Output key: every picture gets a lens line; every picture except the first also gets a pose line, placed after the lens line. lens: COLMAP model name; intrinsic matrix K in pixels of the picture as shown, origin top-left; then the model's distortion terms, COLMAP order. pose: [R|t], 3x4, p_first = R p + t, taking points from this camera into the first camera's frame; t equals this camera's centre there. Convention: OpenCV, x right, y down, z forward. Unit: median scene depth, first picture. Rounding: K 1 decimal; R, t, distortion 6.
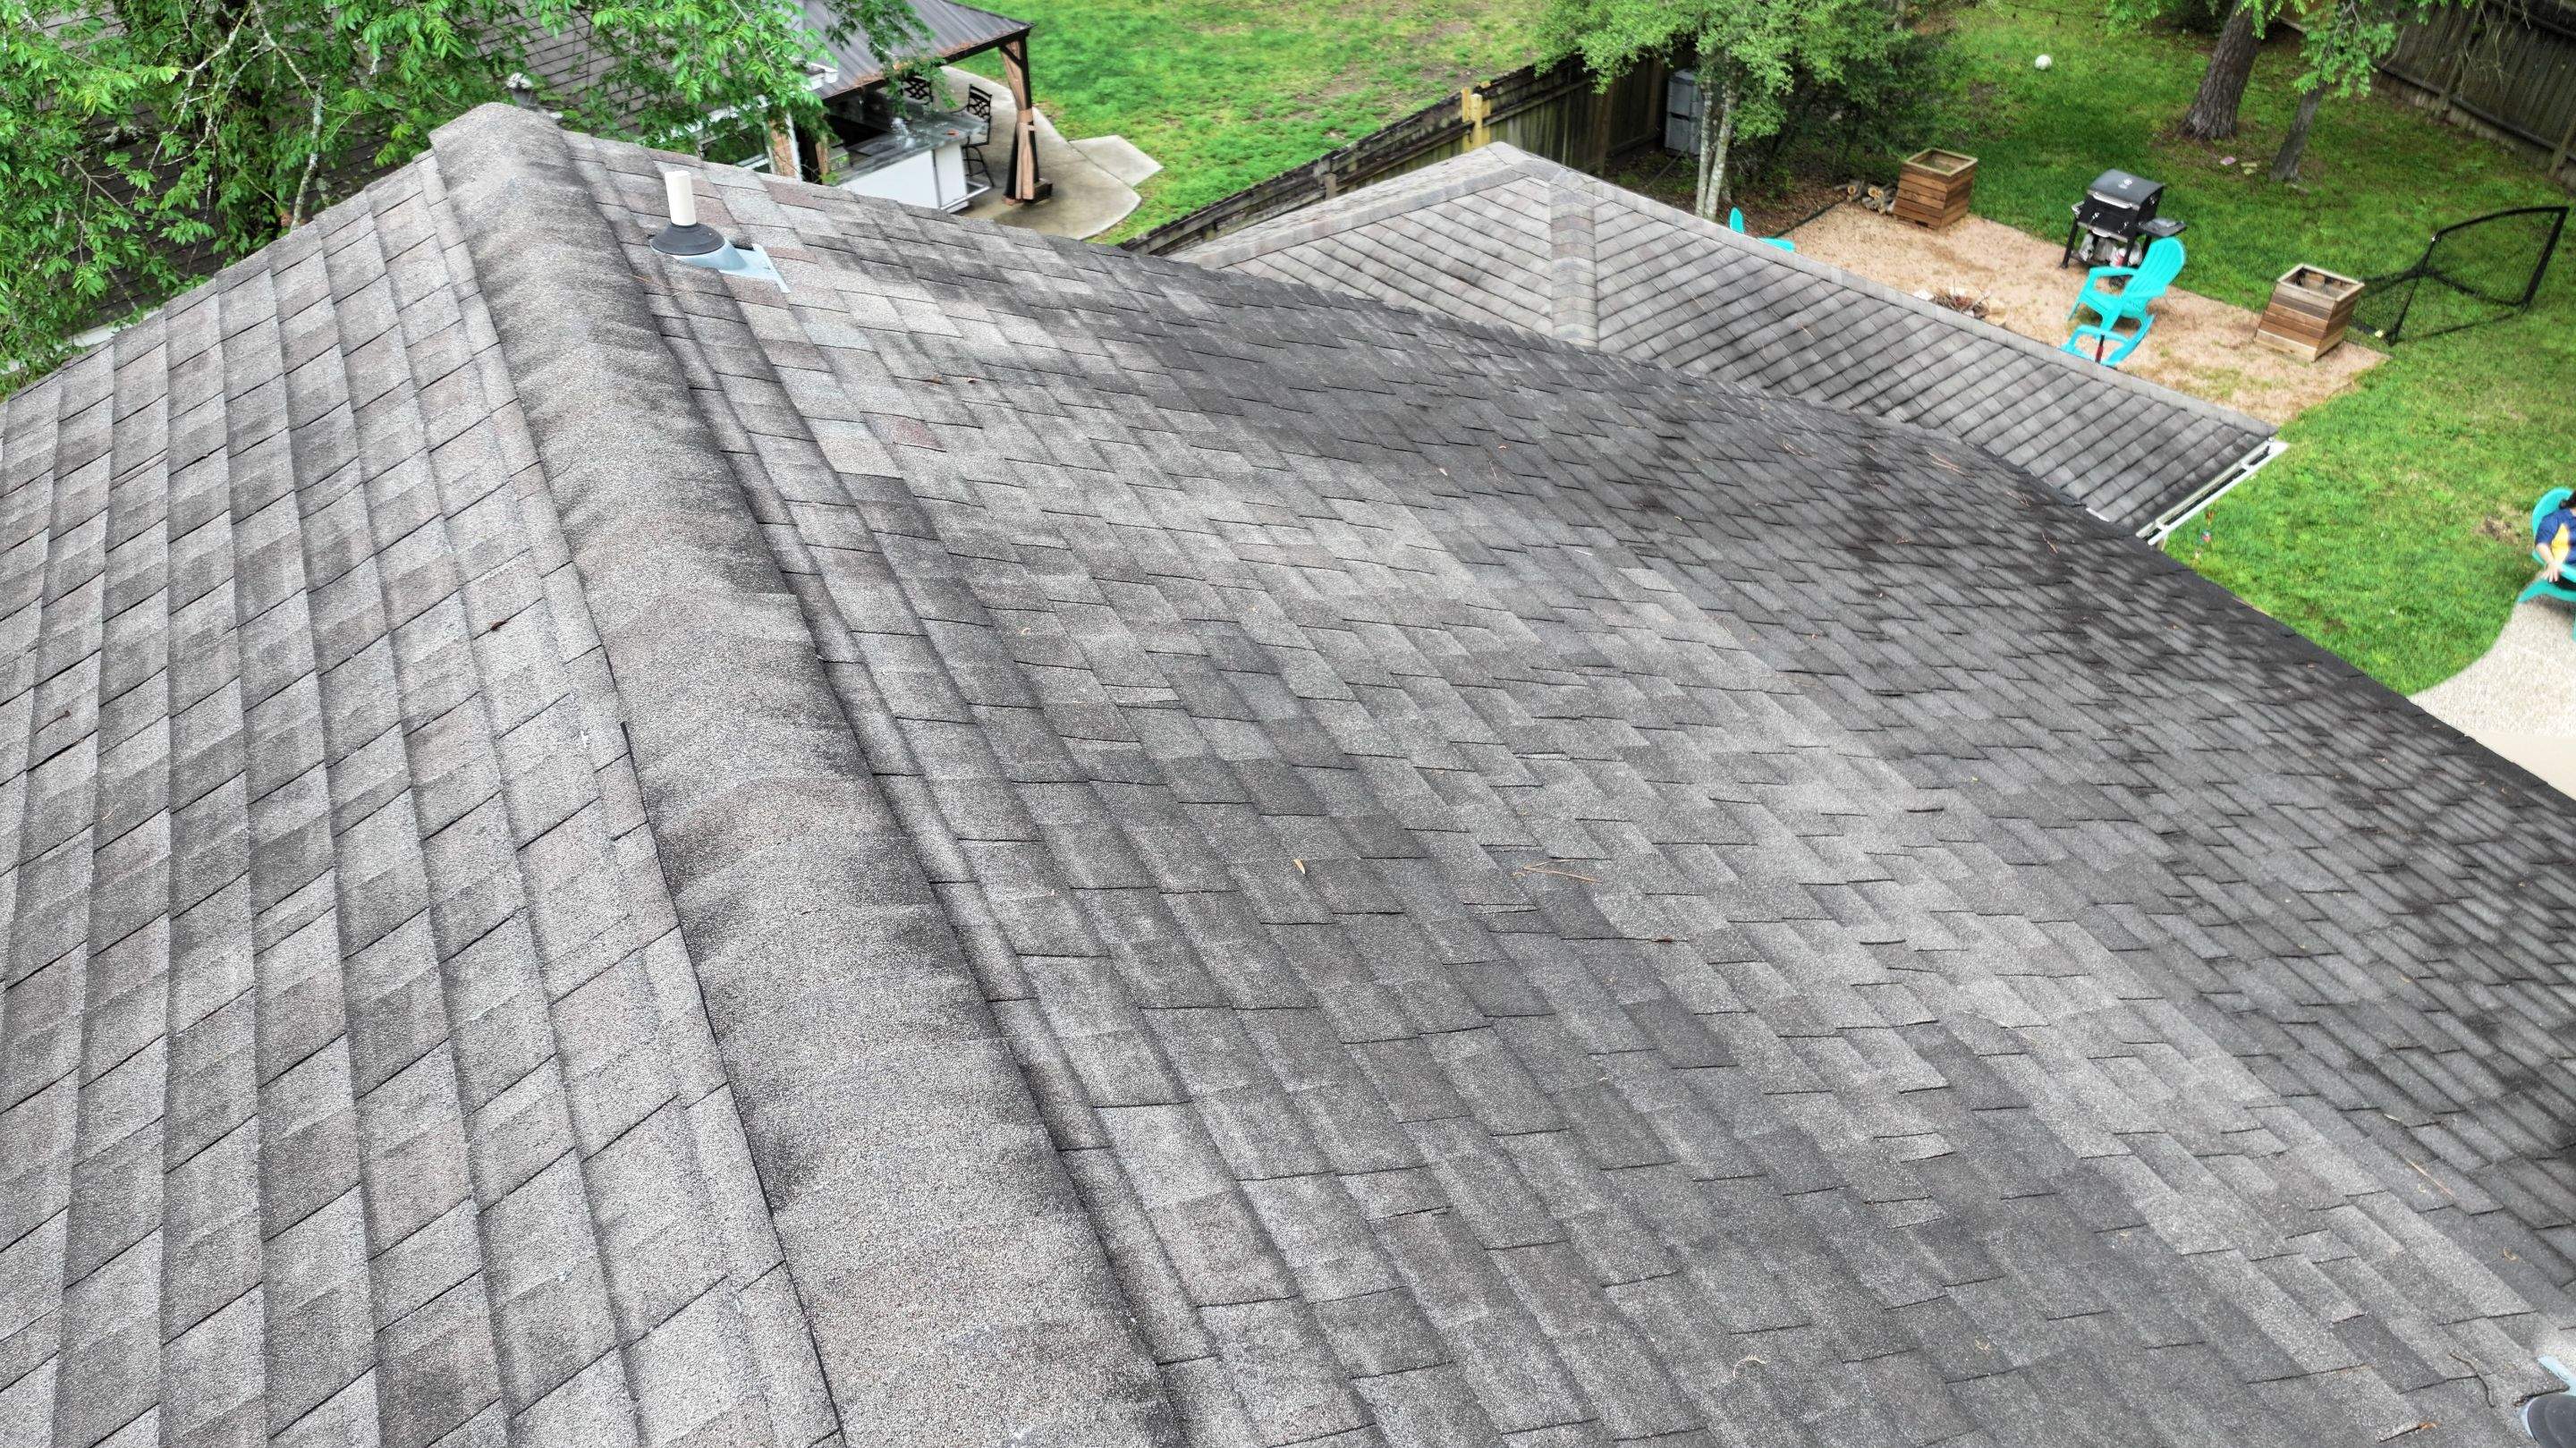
lens RADIAL K [[1829.5, 0, 1287.9], [0, 1829.5, 701.6], [0, 0, 1]] dist [0.005956, 0.014672]
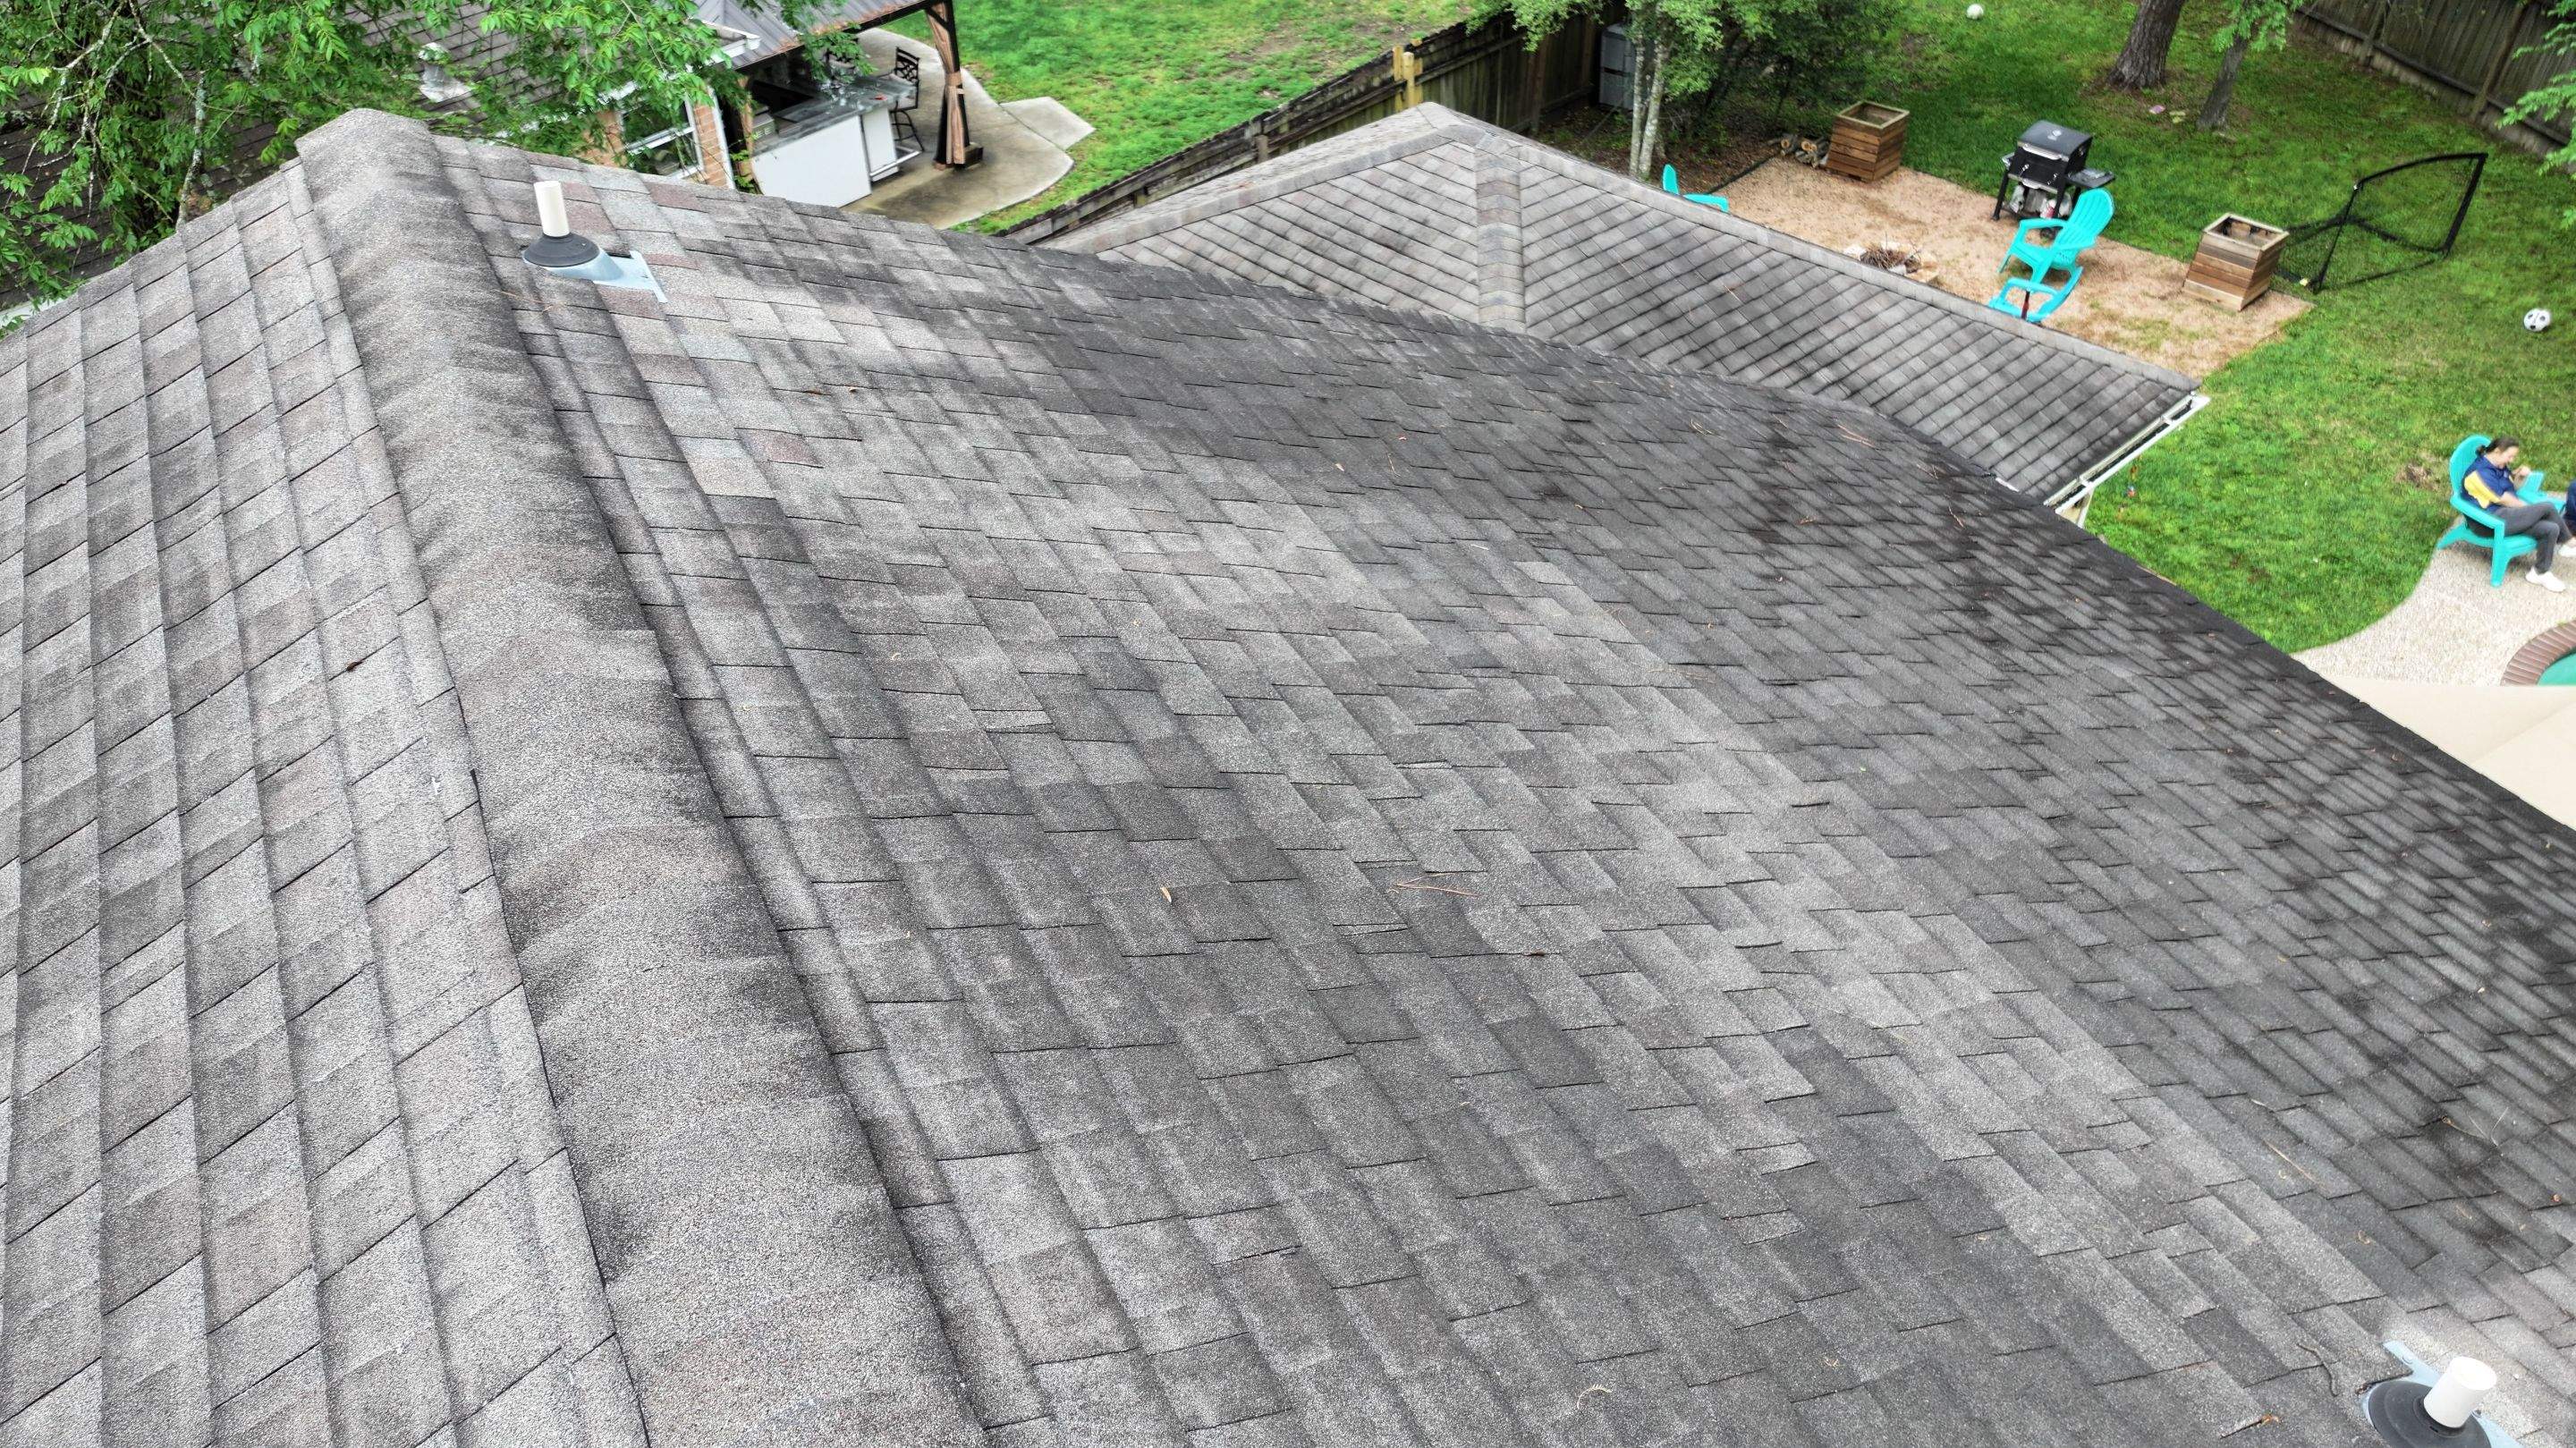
lens RADIAL K [[1829.5, 0, 1285.3], [0, 1829.5, 704.8], [0, 0, 1]] dist [0.005956, 0.014672]
pose [[0.999512, -0.020974, 0.023150, 0.038065], [0.020390, 0.999475, 0.025193, -0.028208], [-0.023667, -0.024709, 0.999415, 0.000279]]
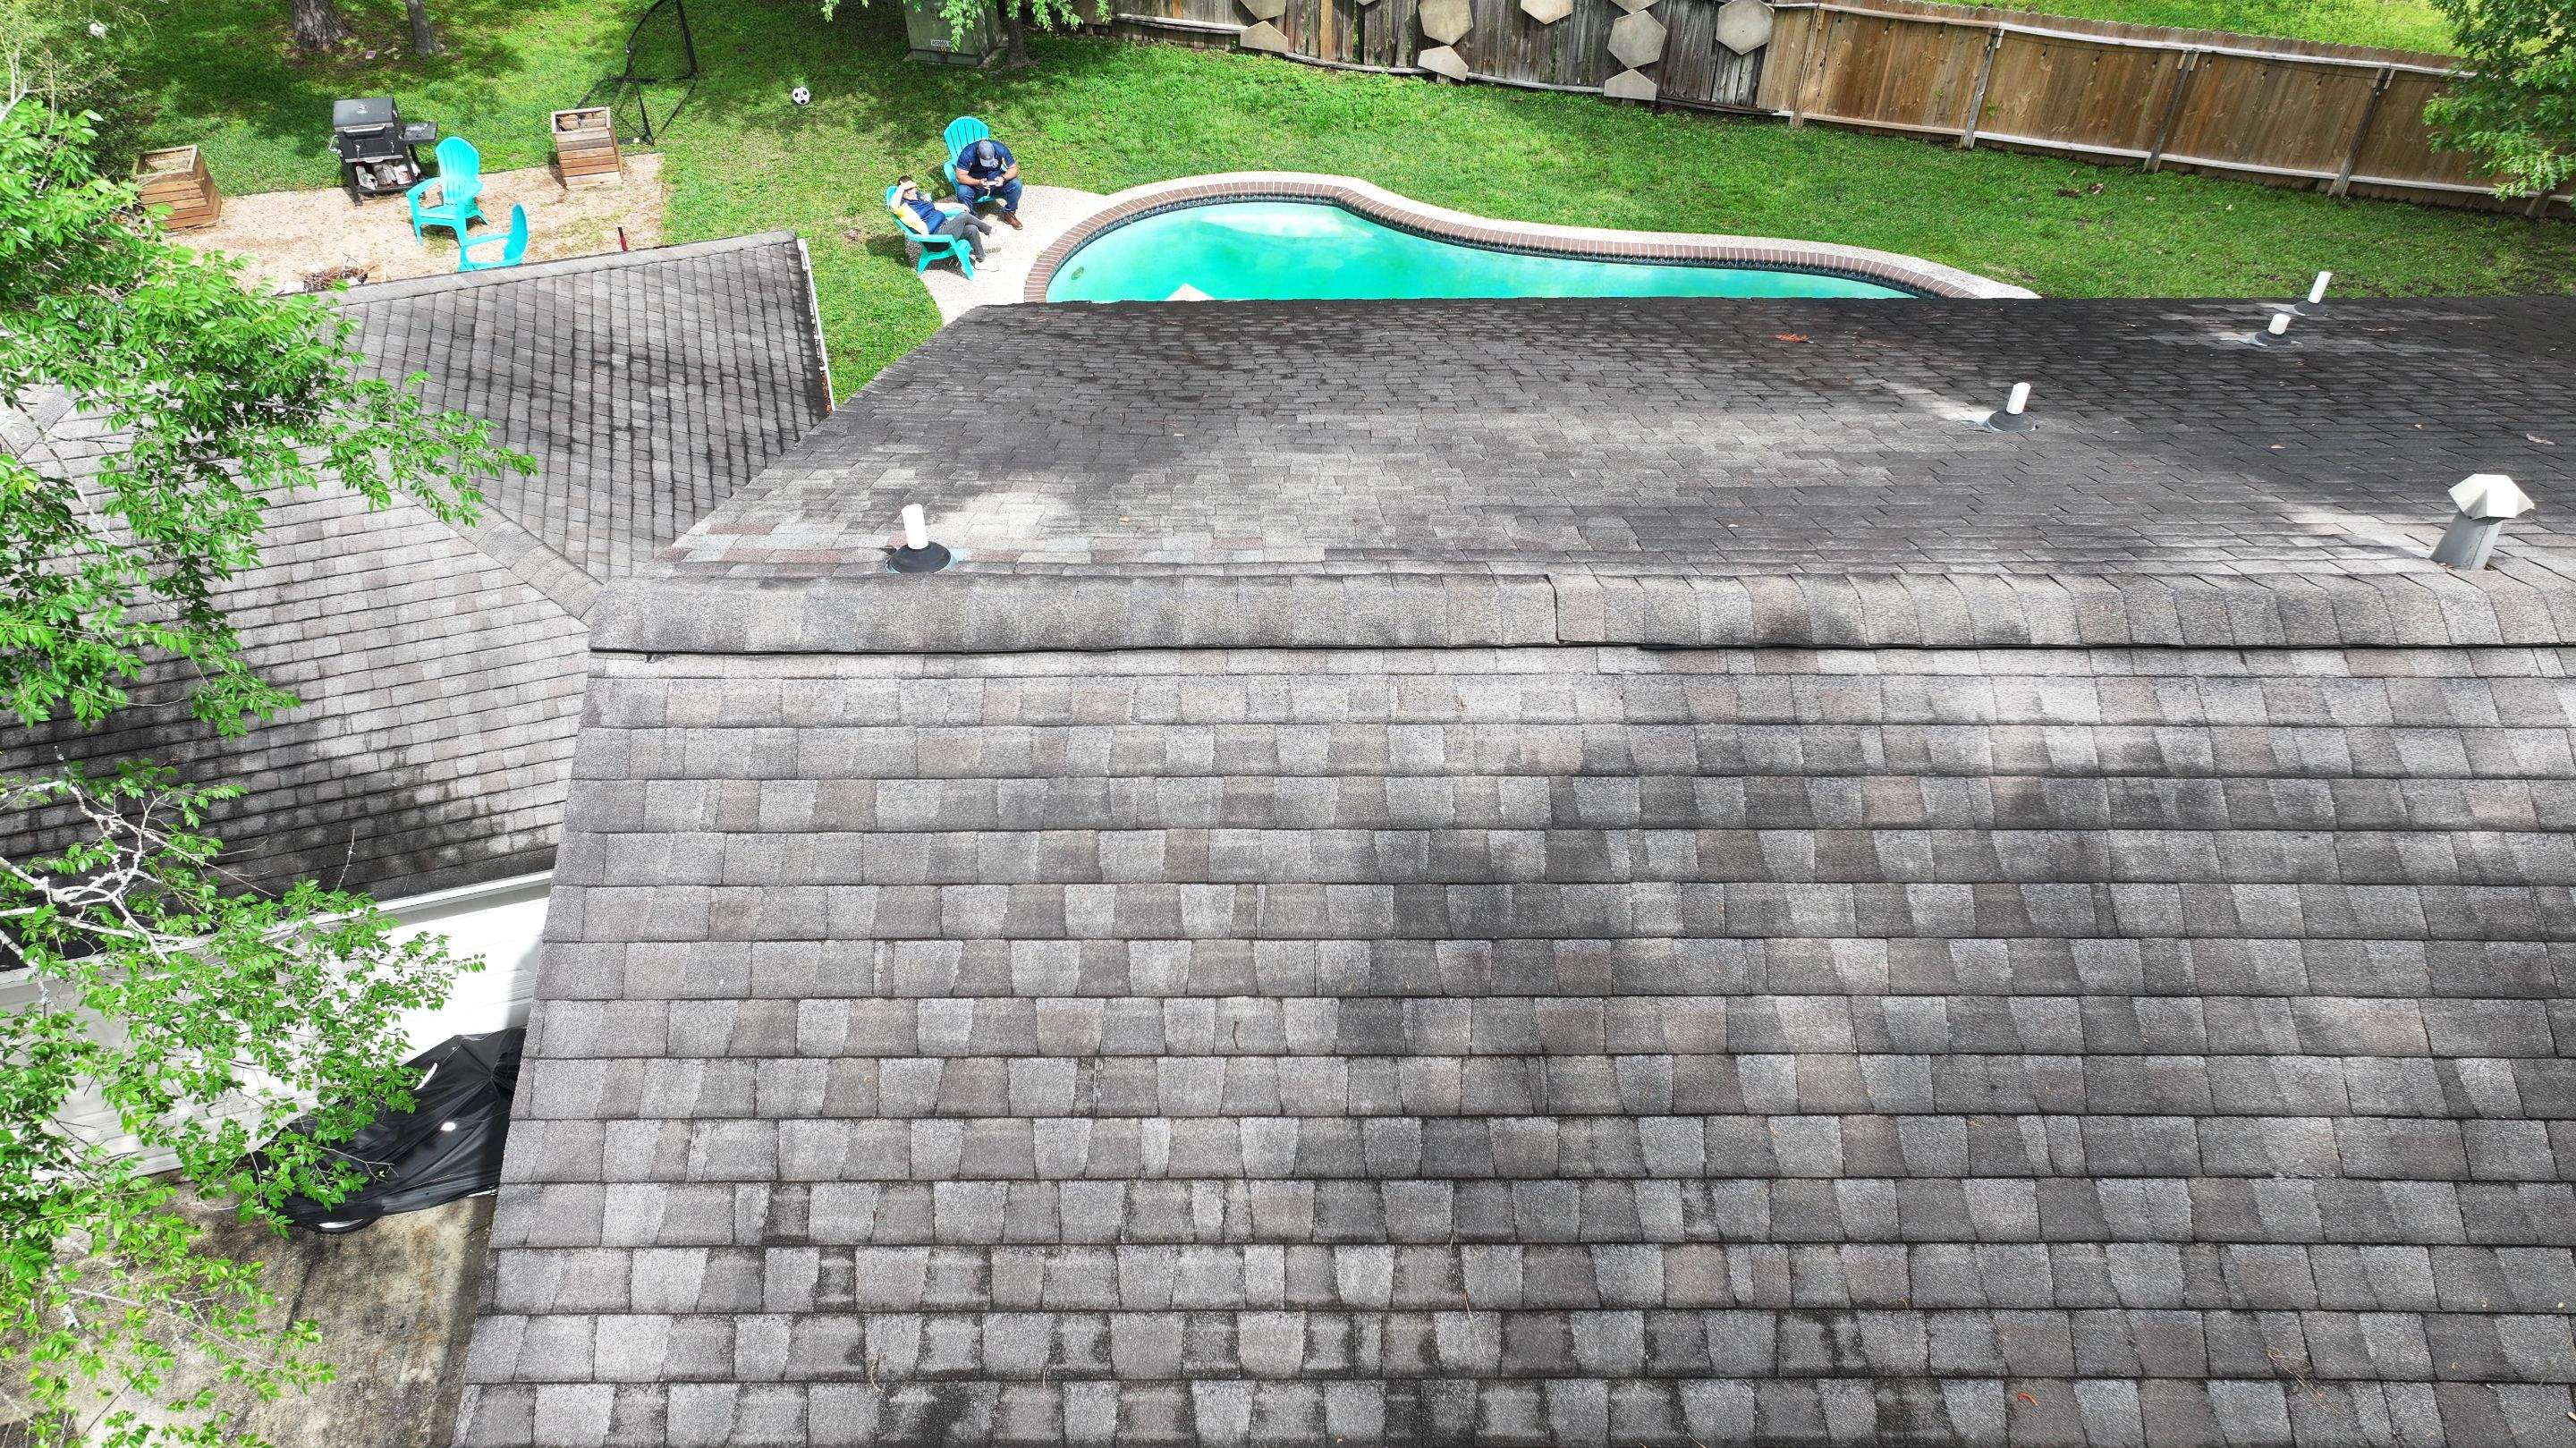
lens RADIAL K [[1829.5, 0, 1276.6], [0, 1829.5, 714.4], [0, 0, 1]] dist [0.005956, 0.014672]
pose [[0.444258, -0.603297, 0.662320, -1.216634], [0.544675, 0.768842, 0.334980, -0.506020], [-0.711312, 0.211931, 0.670164, 0.069031]]
